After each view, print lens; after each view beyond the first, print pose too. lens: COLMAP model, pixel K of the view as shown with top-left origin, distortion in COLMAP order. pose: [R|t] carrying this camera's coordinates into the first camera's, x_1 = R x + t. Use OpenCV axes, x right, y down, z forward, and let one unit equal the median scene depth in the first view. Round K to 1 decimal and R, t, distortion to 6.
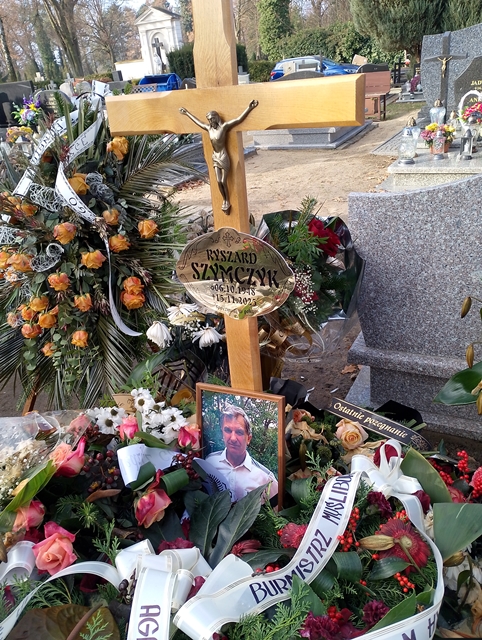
lens RADIAL K [[528.2, 0, 241.9], [0, 528.2, 320.0], [0, 0, 1]] dist [0.064728, -0.069939]
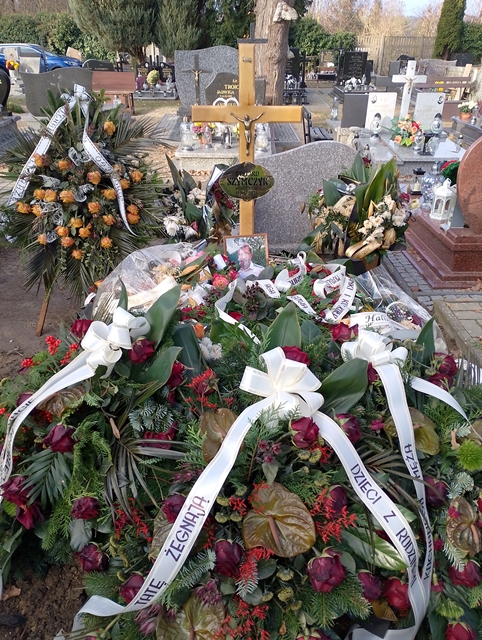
lens RADIAL K [[528.2, 0, 241.9], [0, 528.2, 320.0], [0, 0, 1]] dist [0.064728, -0.069939]
pose [[0.872883, -0.130296, 0.470211, -0.250519], [0.124988, 0.991241, 0.042651, 0.086712], [-0.471649, 0.021542, 0.881523, -0.224350]]
